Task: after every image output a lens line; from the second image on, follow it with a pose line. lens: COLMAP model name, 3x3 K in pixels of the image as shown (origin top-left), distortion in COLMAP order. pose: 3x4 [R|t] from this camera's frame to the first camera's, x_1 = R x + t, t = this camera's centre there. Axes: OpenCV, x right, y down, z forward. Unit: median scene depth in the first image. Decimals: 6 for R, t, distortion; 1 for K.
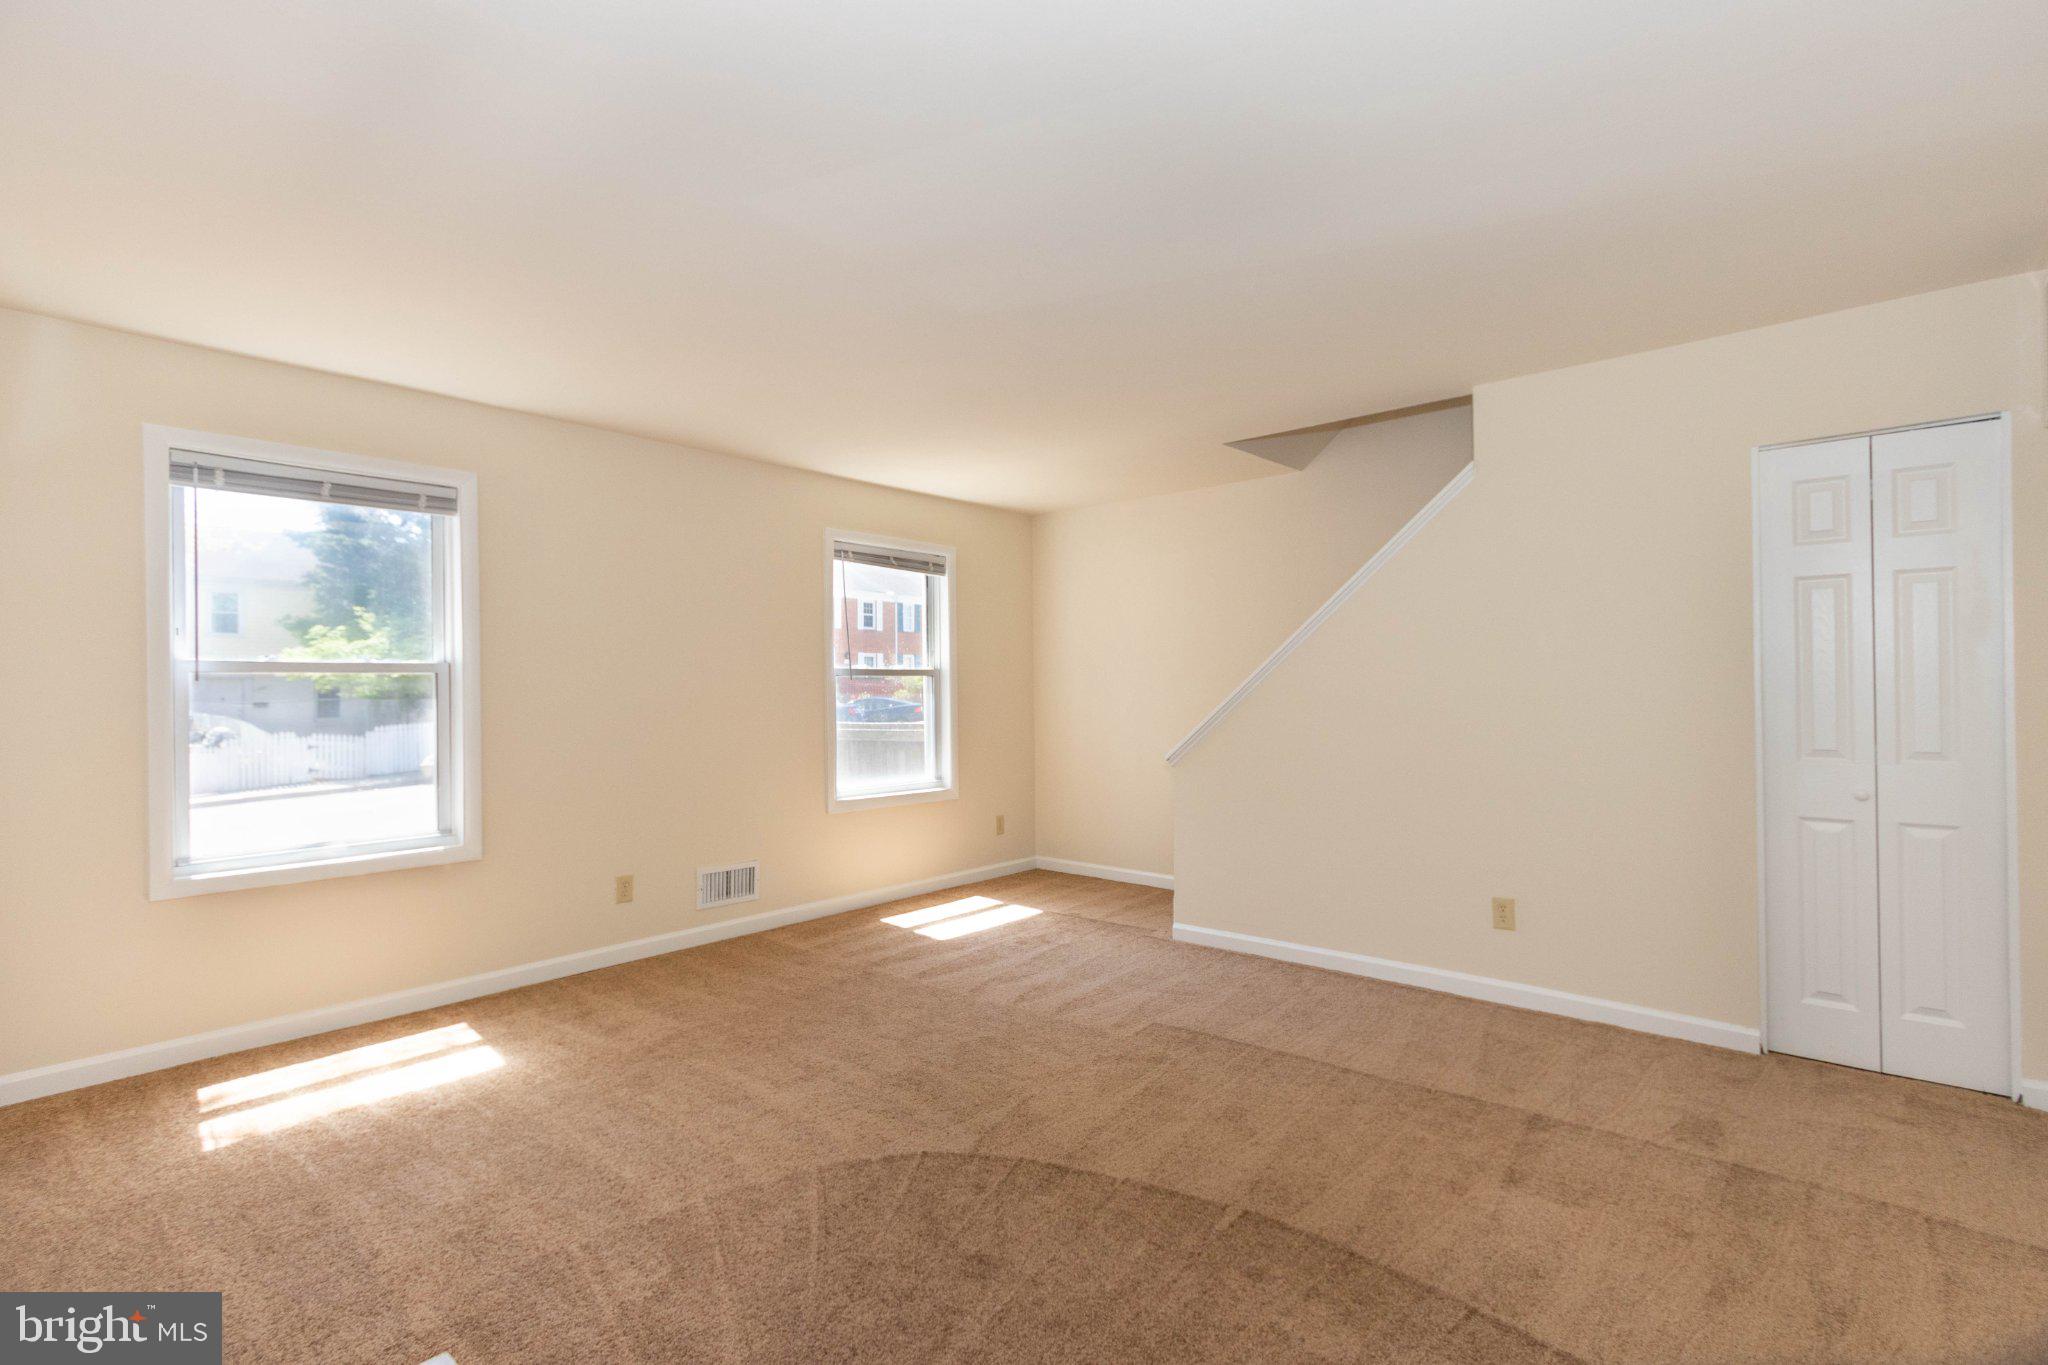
lens RADIAL K [[954.4, 0, 1024.0], [0, 954.4, 682.5], [0, 0, 1]] dist [-0.018418, 0.000021]
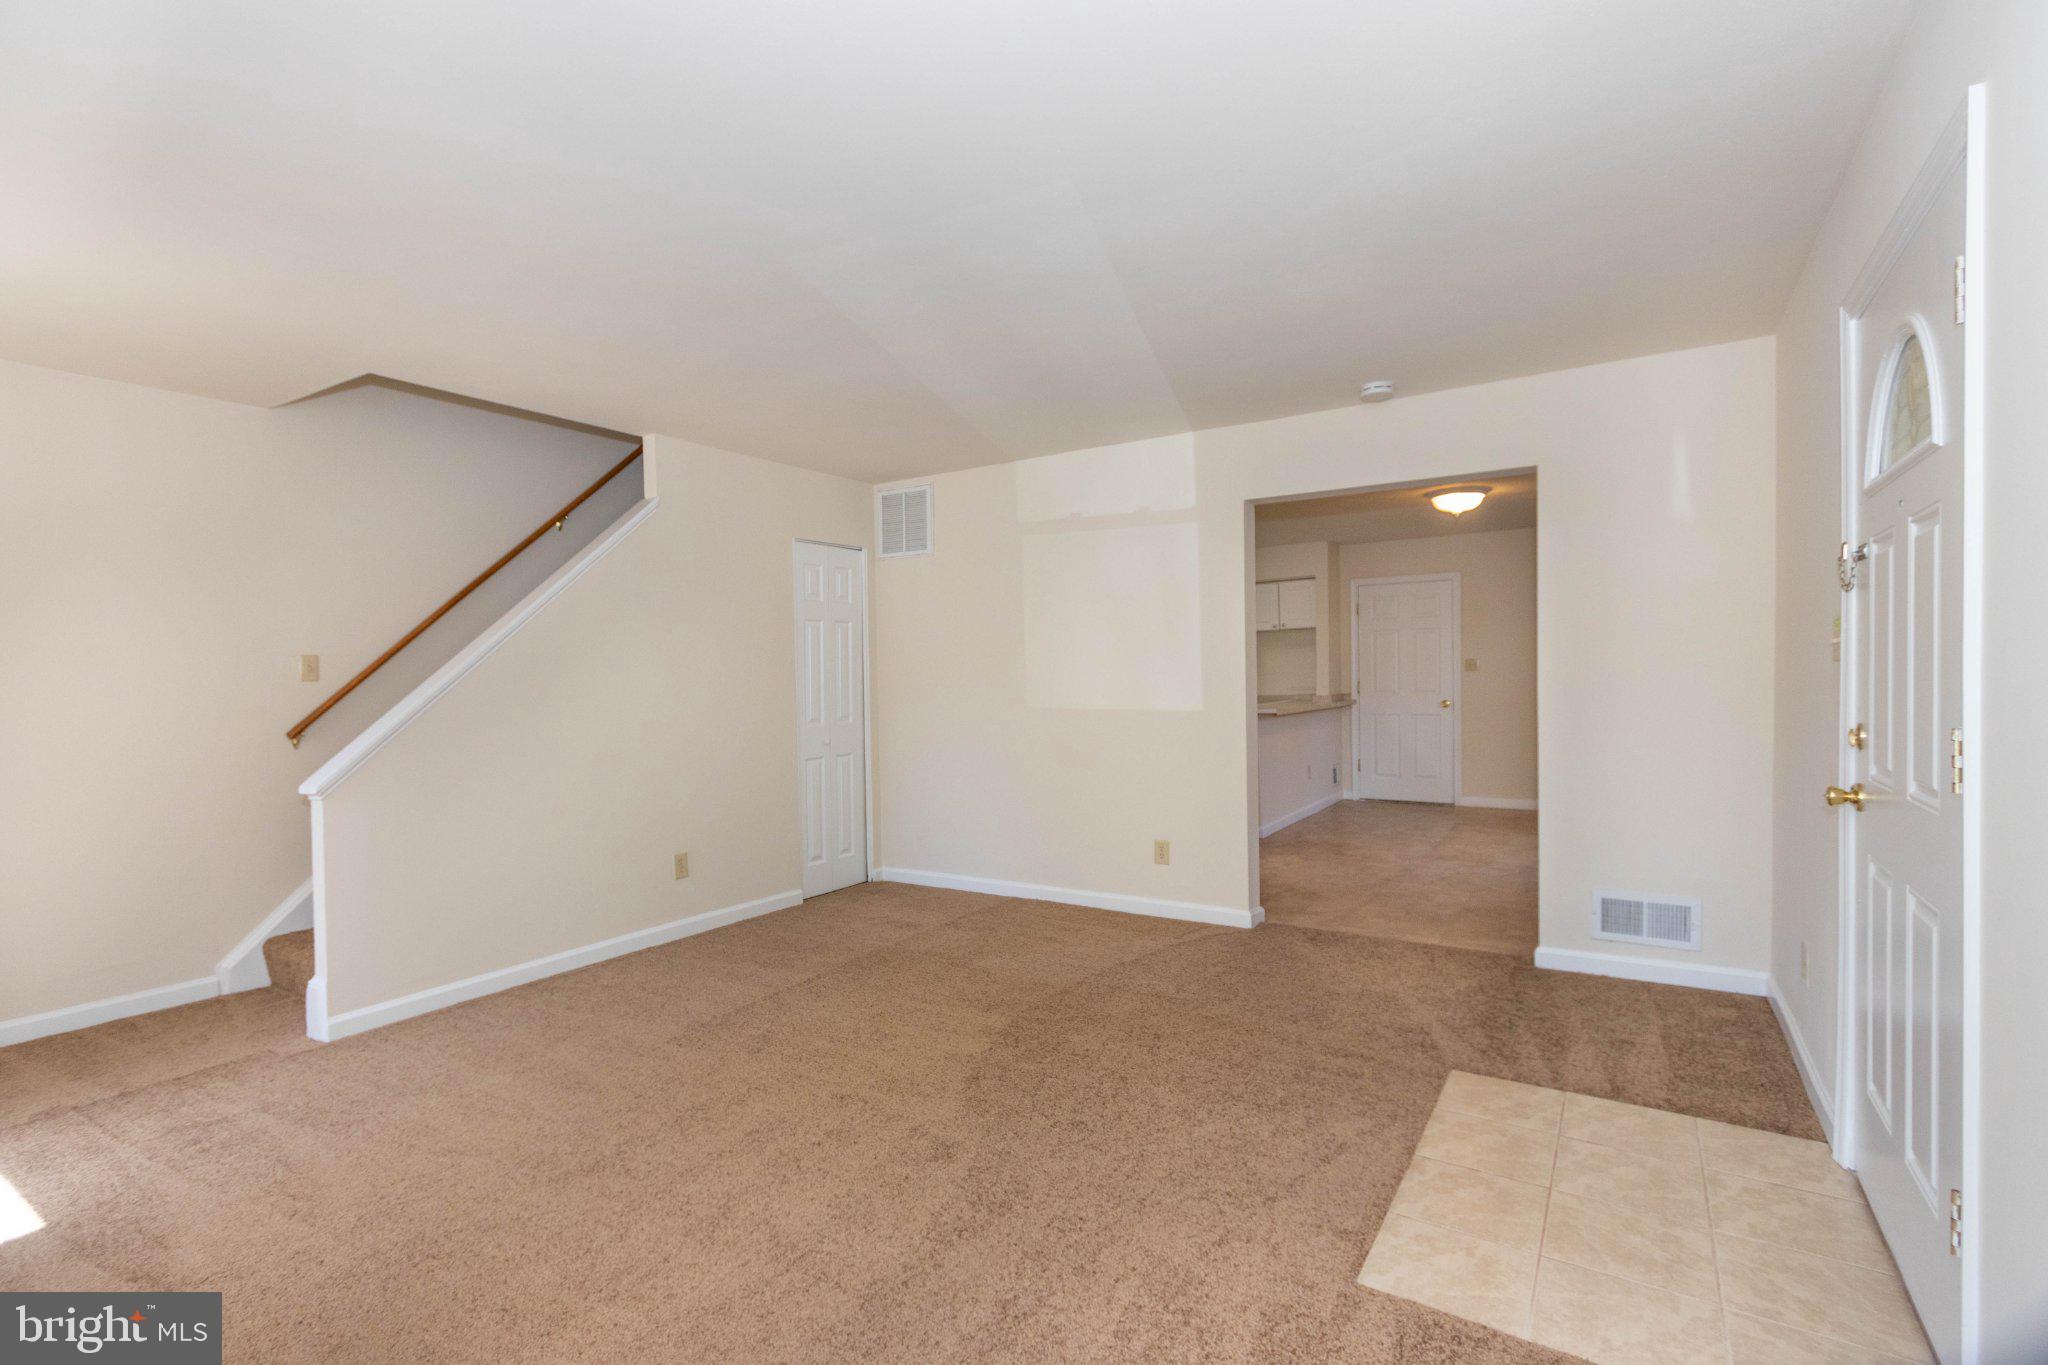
lens RADIAL K [[929.5, 0, 1024.0], [0, 929.5, 682.5], [0, 0, 1]] dist [0.009925, -0.000111]
pose [[-0.173581, 0.007238, 0.984793, -0.779711], [0.008244, 0.999949, -0.005897, 0.013206], [-0.984785, 0.007095, -0.173632, 0.764201]]
